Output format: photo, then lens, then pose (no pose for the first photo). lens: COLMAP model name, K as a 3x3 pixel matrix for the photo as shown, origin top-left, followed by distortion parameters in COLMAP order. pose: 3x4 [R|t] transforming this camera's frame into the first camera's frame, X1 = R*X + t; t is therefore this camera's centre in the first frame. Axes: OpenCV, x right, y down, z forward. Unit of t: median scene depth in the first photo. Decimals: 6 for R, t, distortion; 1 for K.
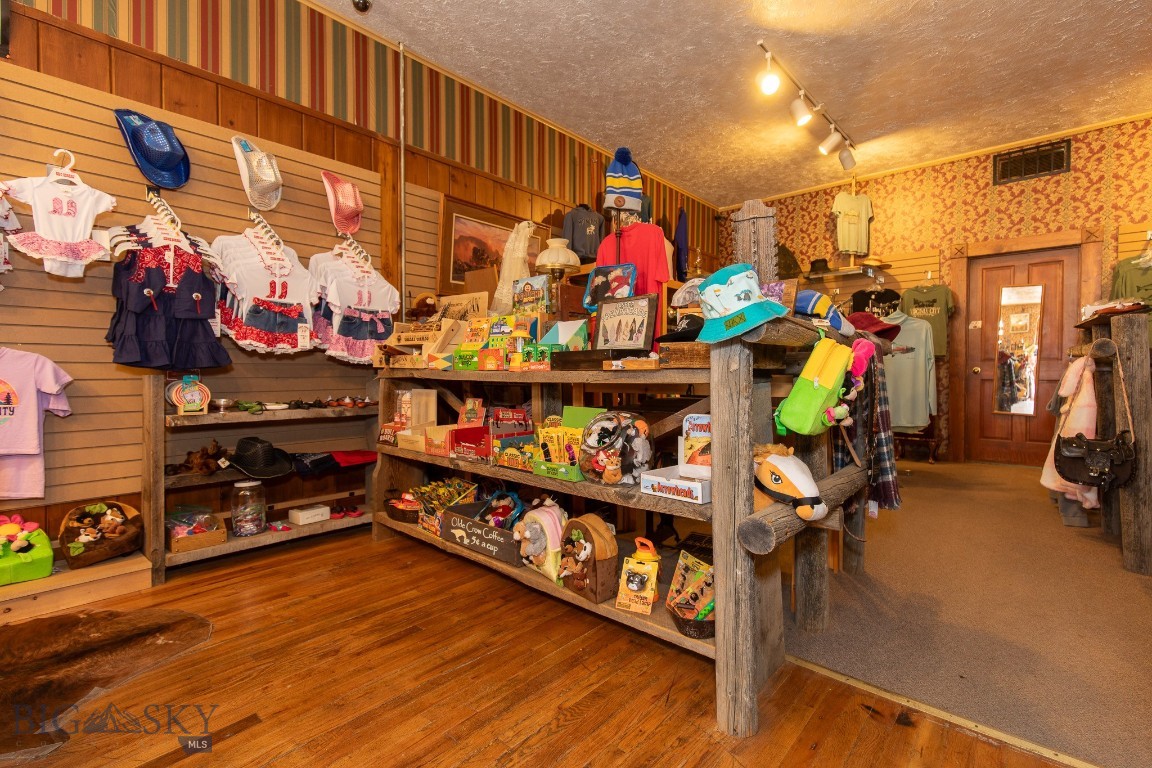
lens RADIAL K [[545.6, 0, 574.7], [0, 545.6, 379.5], [0, 0, 1]] dist [0.004900, 0.000469]
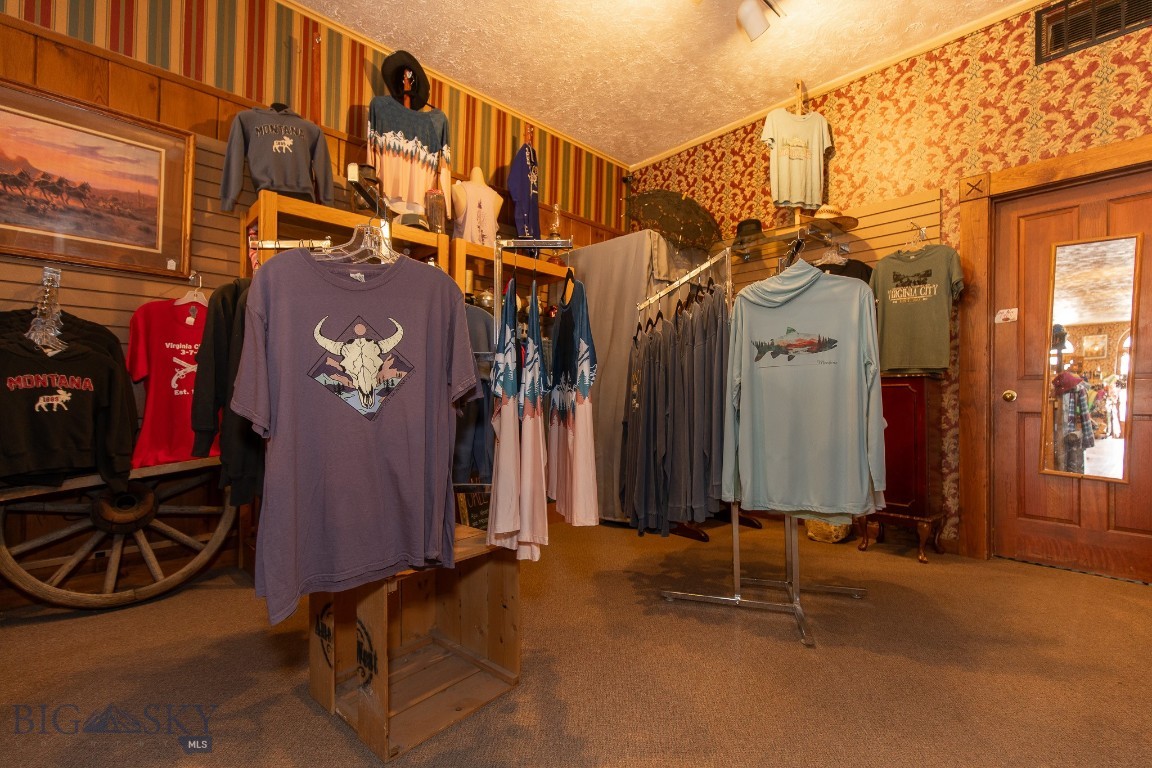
lens RADIAL K [[520.6, 0, 578.6], [0, 520.6, 390.6], [0, 0, 1]] dist [0.006750, -0.000439]
pose [[0.995179, 0.009534, -0.097614, 0.378463], [-0.012559, 0.999458, -0.030423, 0.000102], [0.097271, 0.031502, 0.994759, 0.461013]]
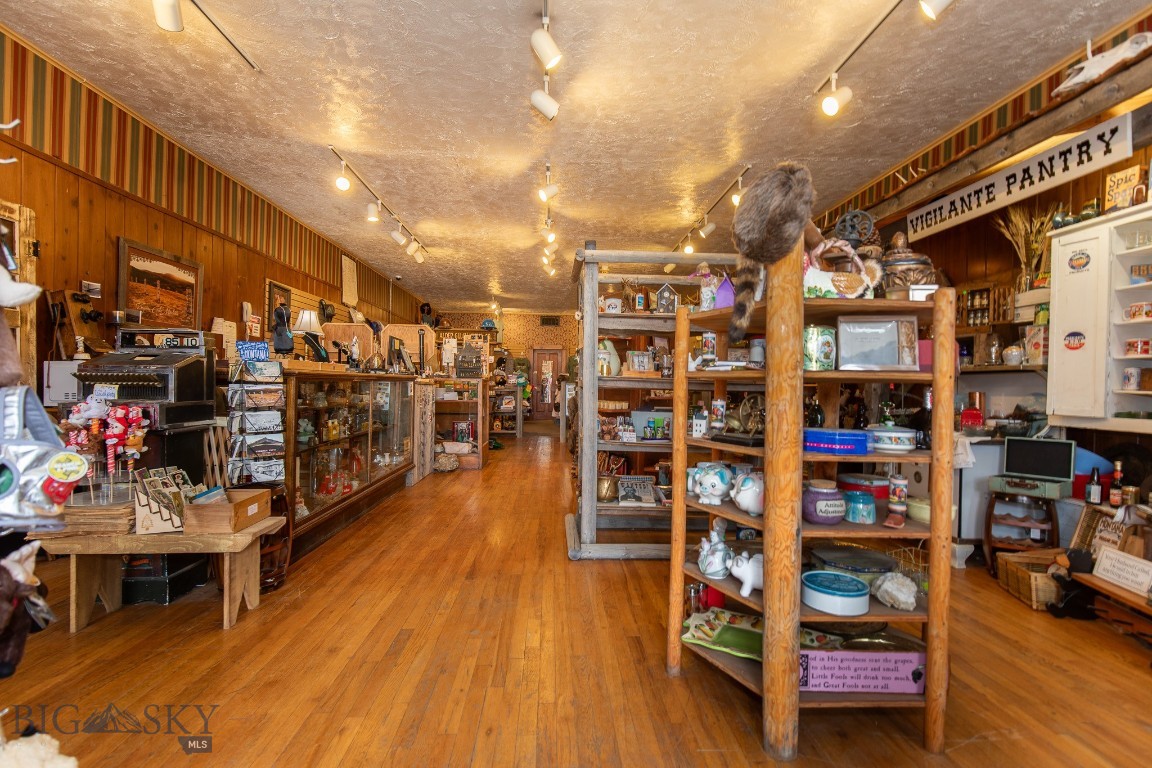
lens RADIAL K [[546.6, 0, 577.3], [0, 546.6, 387.3], [0, 0, 1]] dist [0.000083, -0.000108]
pose [[0.733425, 0.013175, 0.679643, -1.129622], [-0.005850, 0.999897, -0.013070, 0.013794], [-0.679745, 0.005610, 0.733427, -1.344404]]
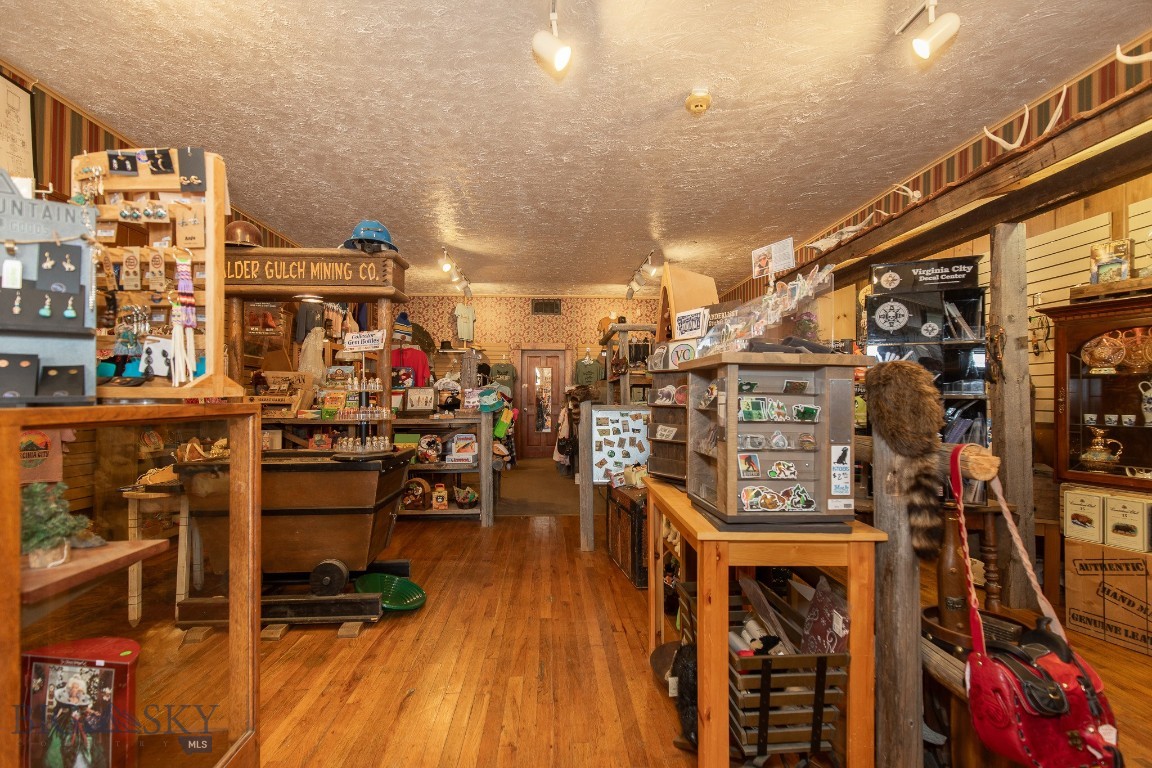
lens RADIAL K [[520.6, 0, 578.6], [0, 520.6, 390.6], [0, 0, 1]] dist [0.006750, -0.000439]
pose [[0.722200, 0.014468, 0.691533, -0.408993], [0.012590, 0.999341, -0.034056, -0.020830], [-0.691569, 0.033302, 0.721542, -0.461654]]
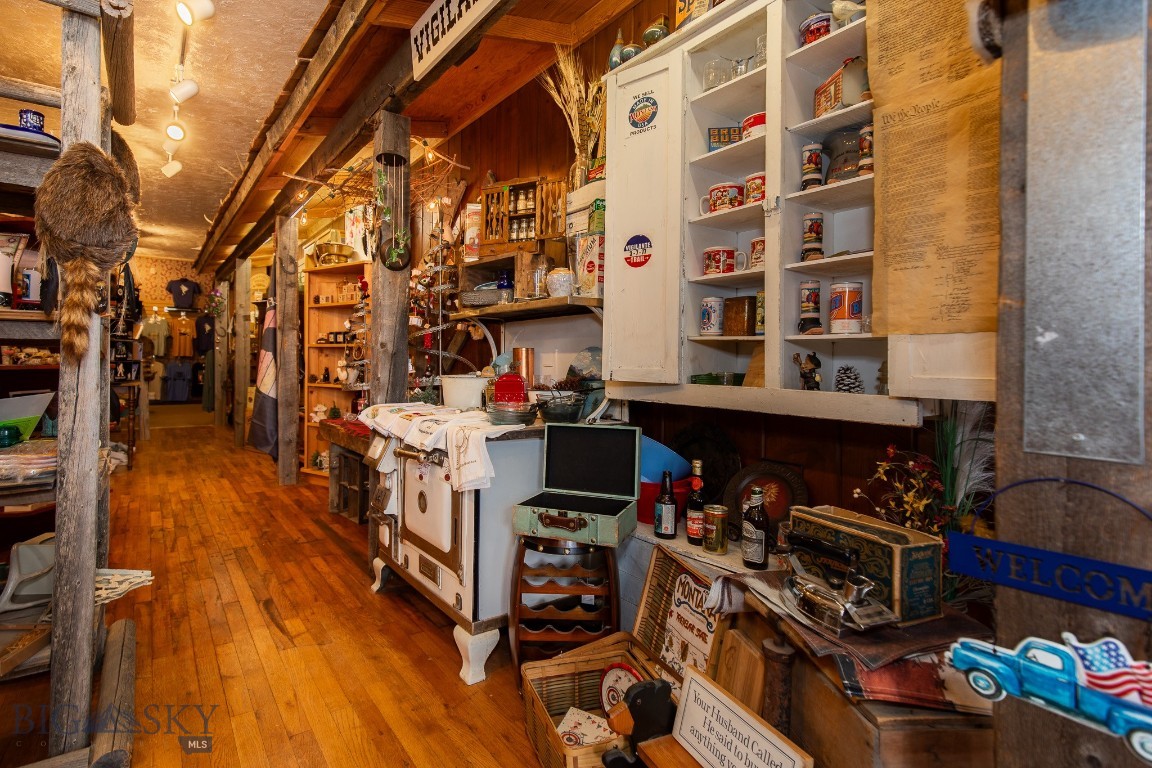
lens RADIAL K [[566.5, 0, 528.6], [0, 566.5, 354.1], [0, 0, 1]] dist [0.009452, -0.000134]
pose [[0.275189, 0.016469, 0.961249, -0.699196], [0.009529, 0.999757, -0.019857, 0.022614], [-0.961343, 0.014624, 0.274966, -1.308136]]
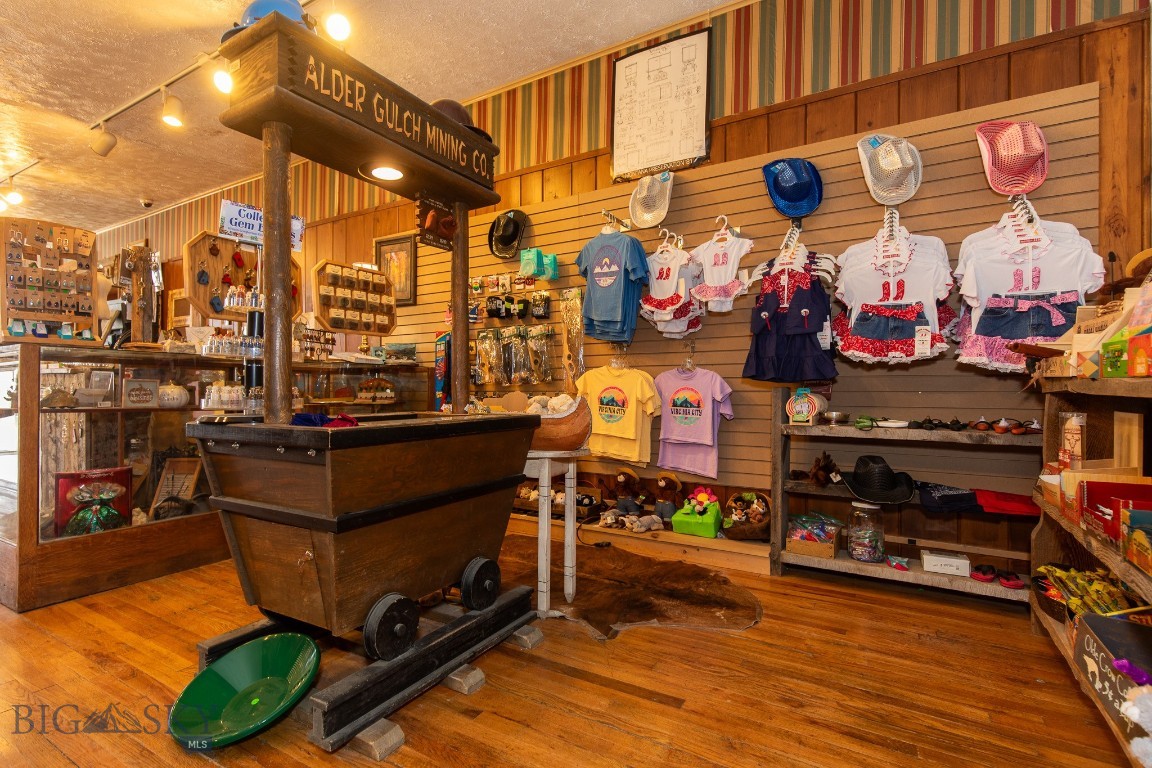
lens RADIAL K [[552.1, 0, 541.1], [0, 552.1, 387.0], [0, 0, 1]] dist [0.004703, -0.000969]
pose [[0.140518, -0.003939, -0.990070, 0.130498], [-0.019821, 0.999780, -0.006791, 0.003783], [0.989880, 0.020578, 0.140409, 0.163251]]
